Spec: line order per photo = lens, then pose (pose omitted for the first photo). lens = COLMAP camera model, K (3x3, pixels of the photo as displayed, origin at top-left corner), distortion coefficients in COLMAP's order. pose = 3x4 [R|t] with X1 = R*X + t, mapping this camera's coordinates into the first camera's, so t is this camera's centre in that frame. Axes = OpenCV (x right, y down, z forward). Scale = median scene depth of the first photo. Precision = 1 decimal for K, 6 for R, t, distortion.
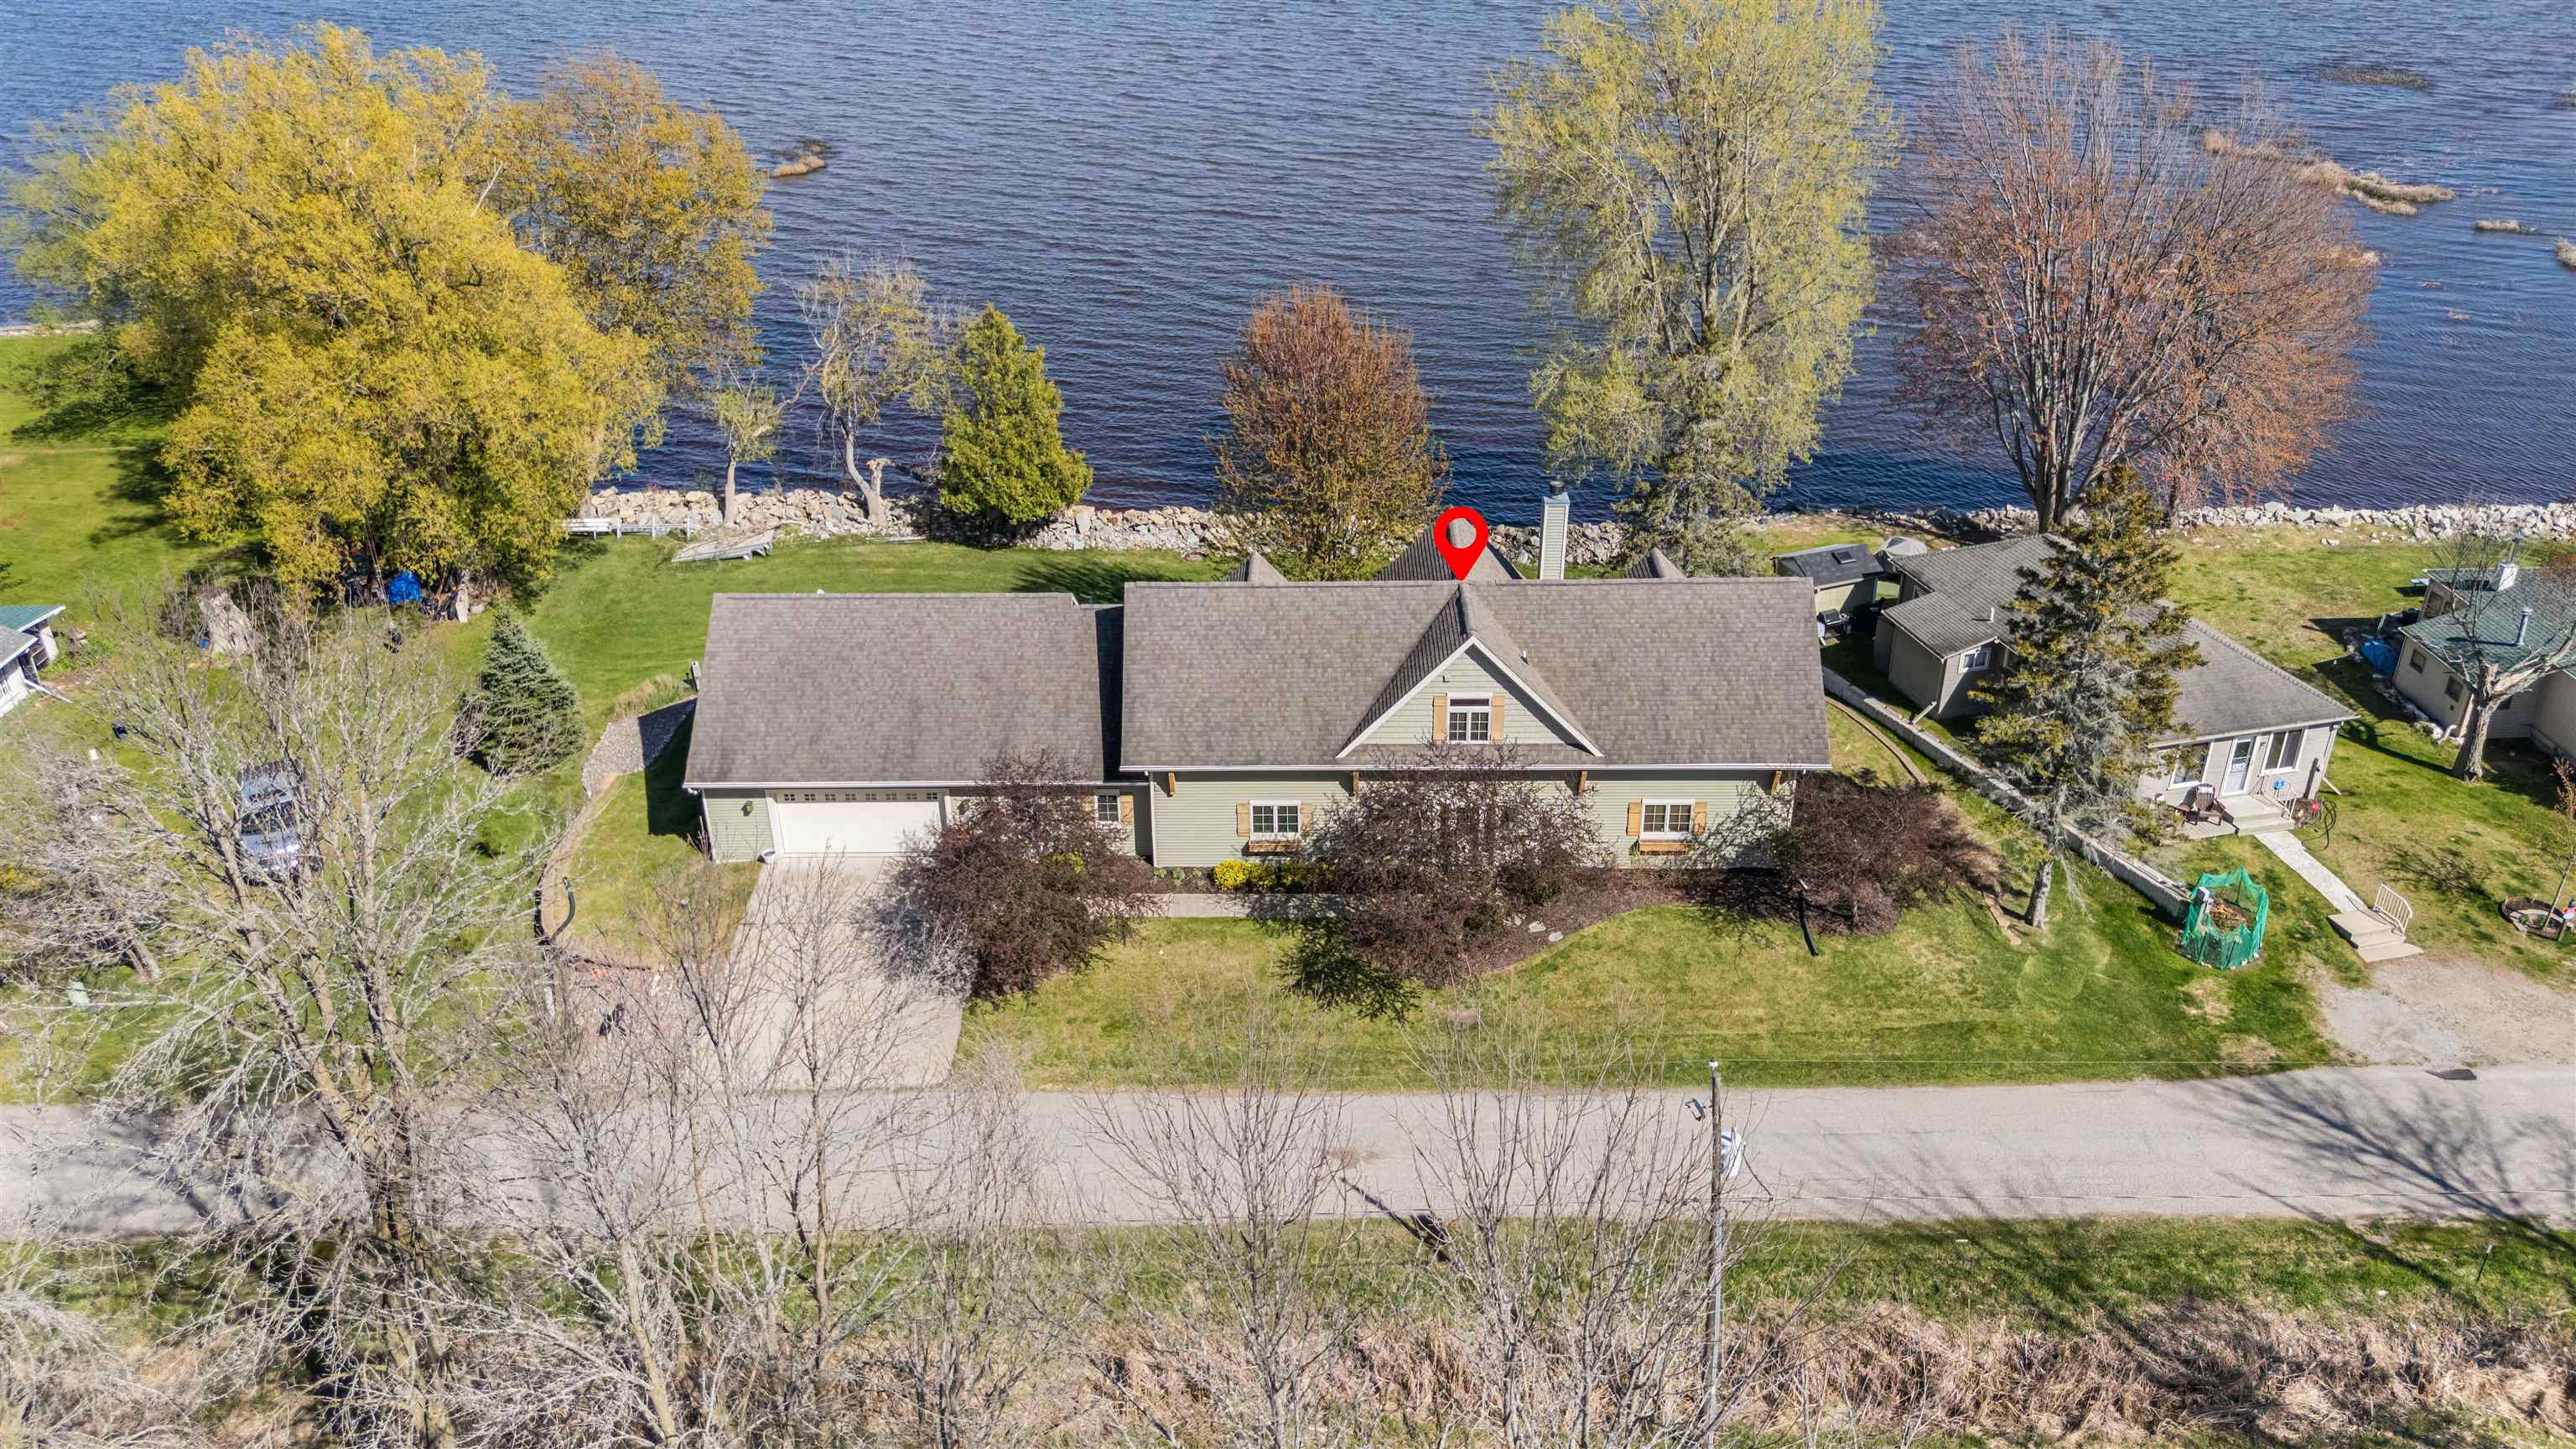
lens RADIAL K [[1918.7, 0, 1328.7], [0, 1918.7, 670.3], [0, 0, 1]] dist [0.043196, -0.001409]
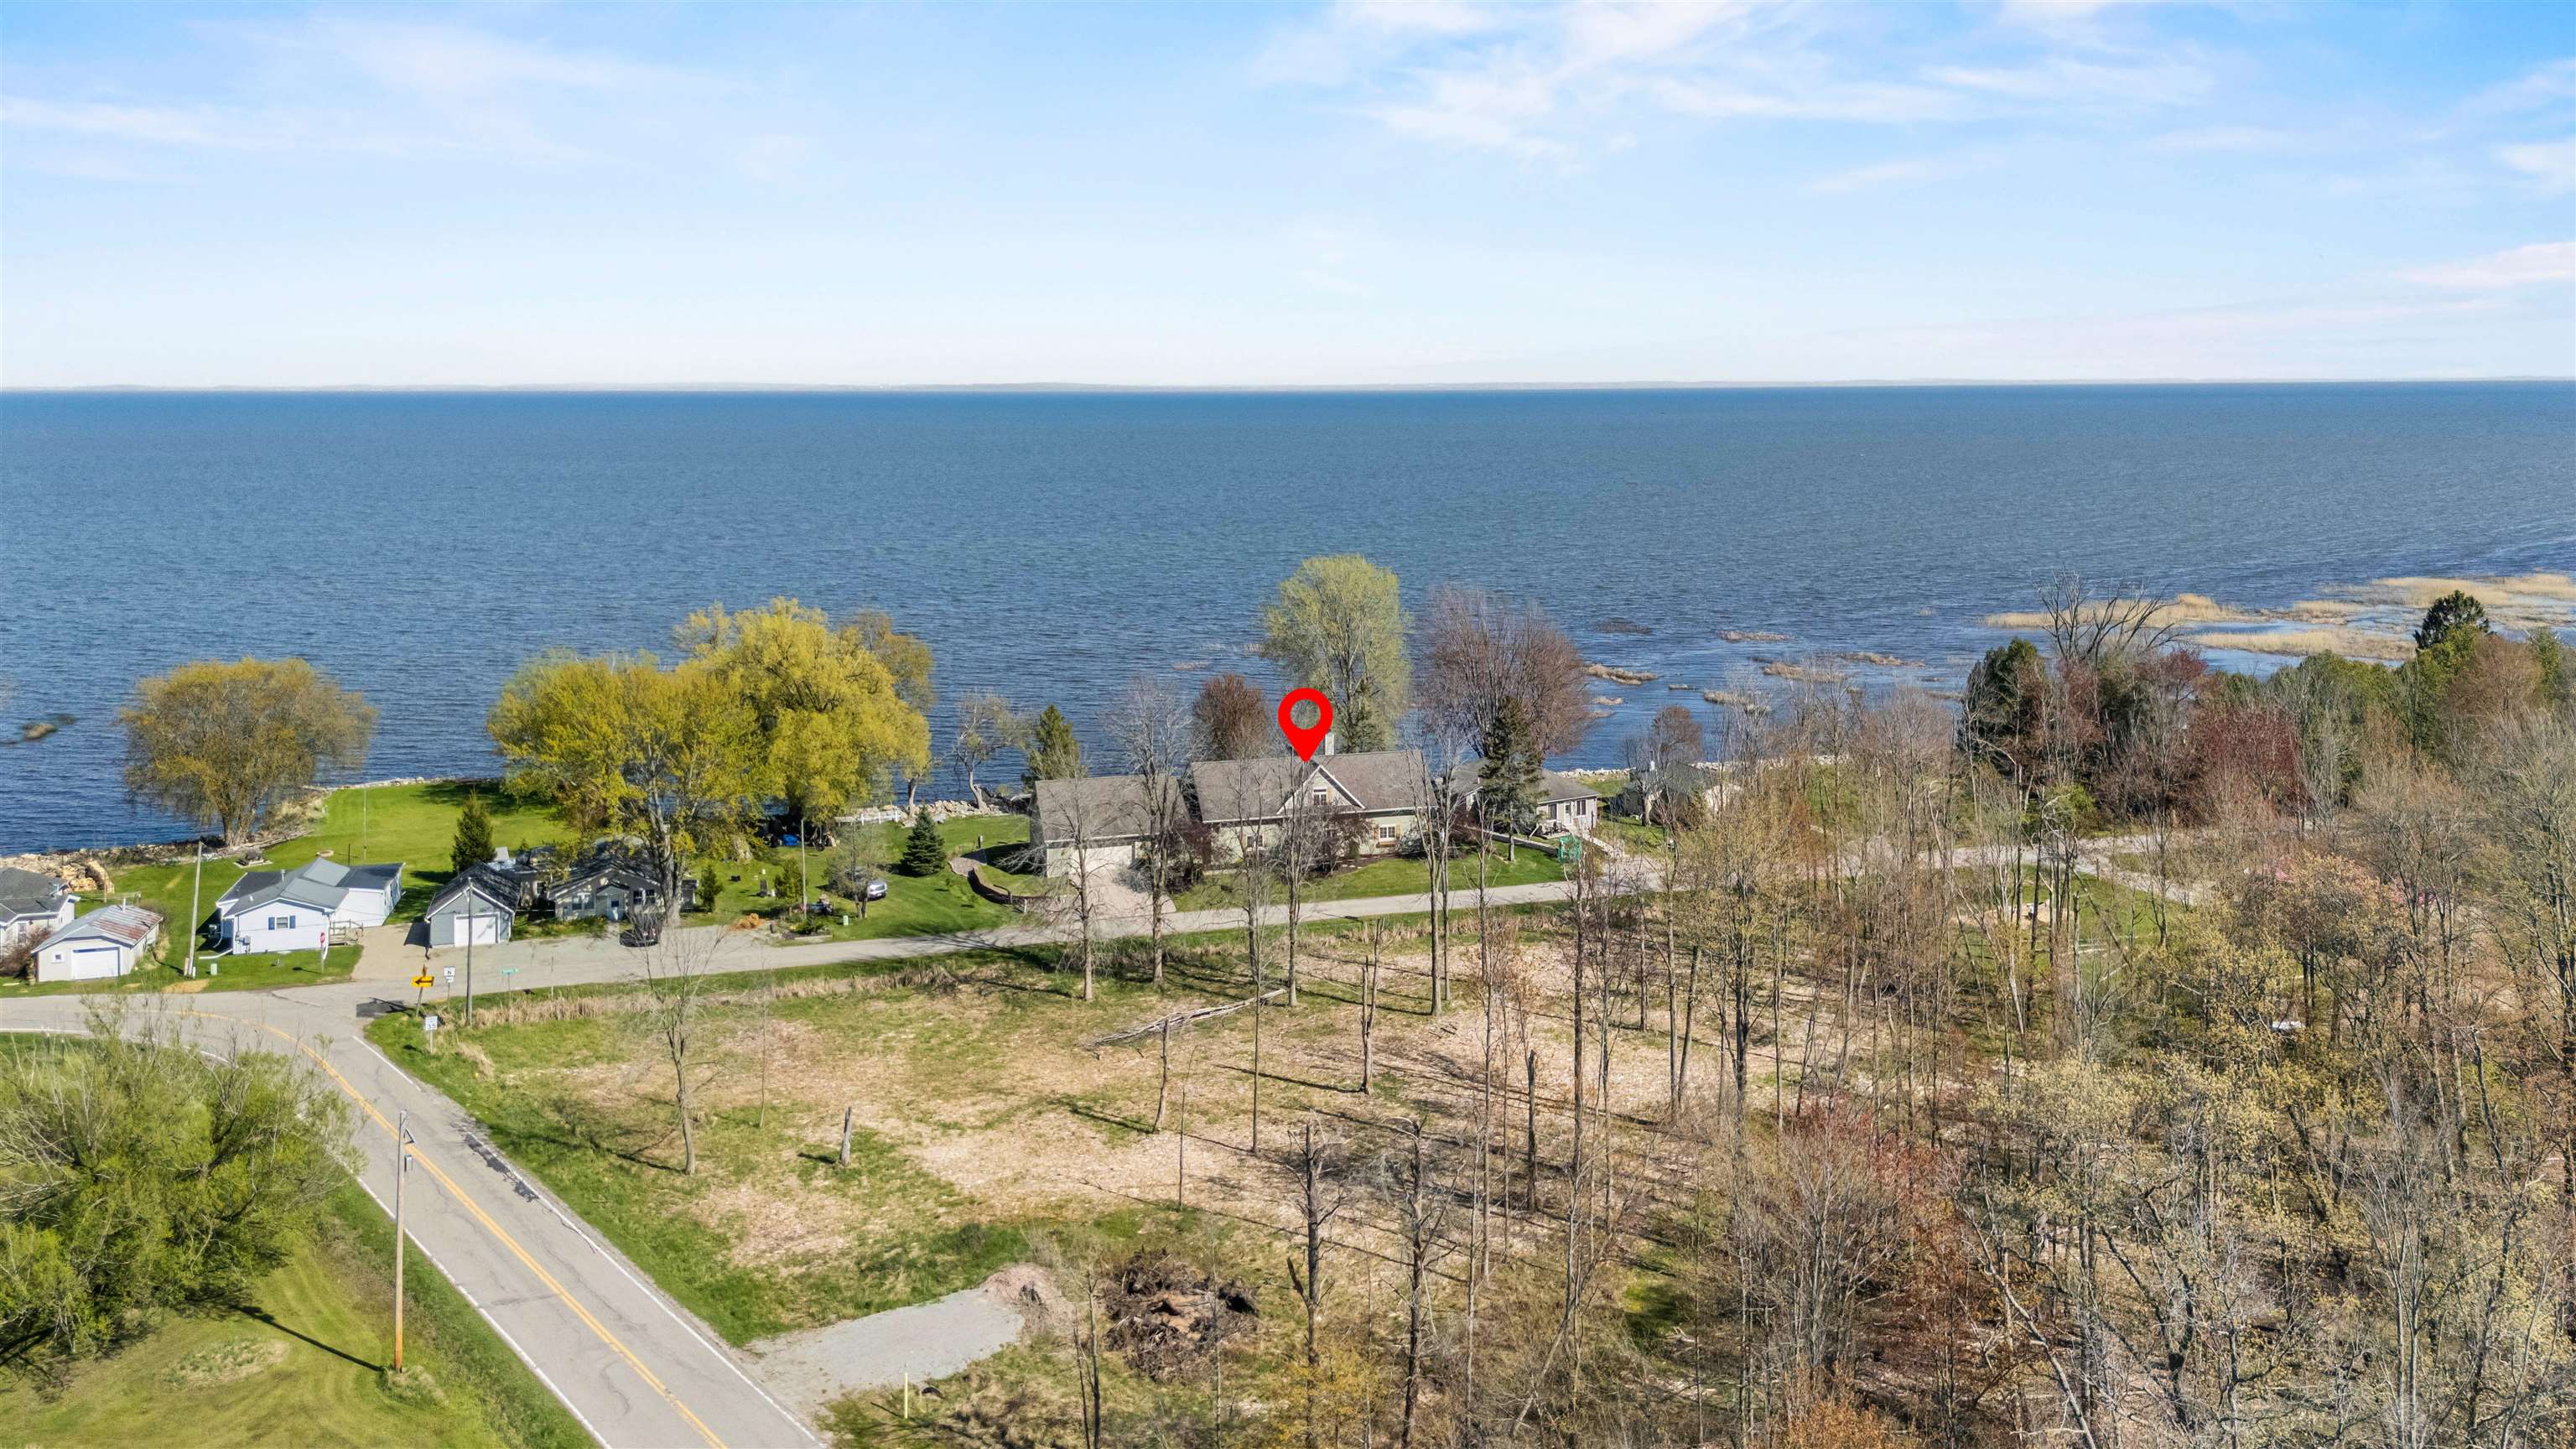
lens RADIAL K [[1918.7, 0, 1328.7], [0, 1918.7, 670.3], [0, 0, 1]] dist [0.043196, -0.001409]
pose [[0.953258, -0.033885, 0.300251, -0.749455], [0.127718, 0.945745, -0.298755, 0.687001], [-0.273838, 0.323138, 0.905867, -1.624672]]
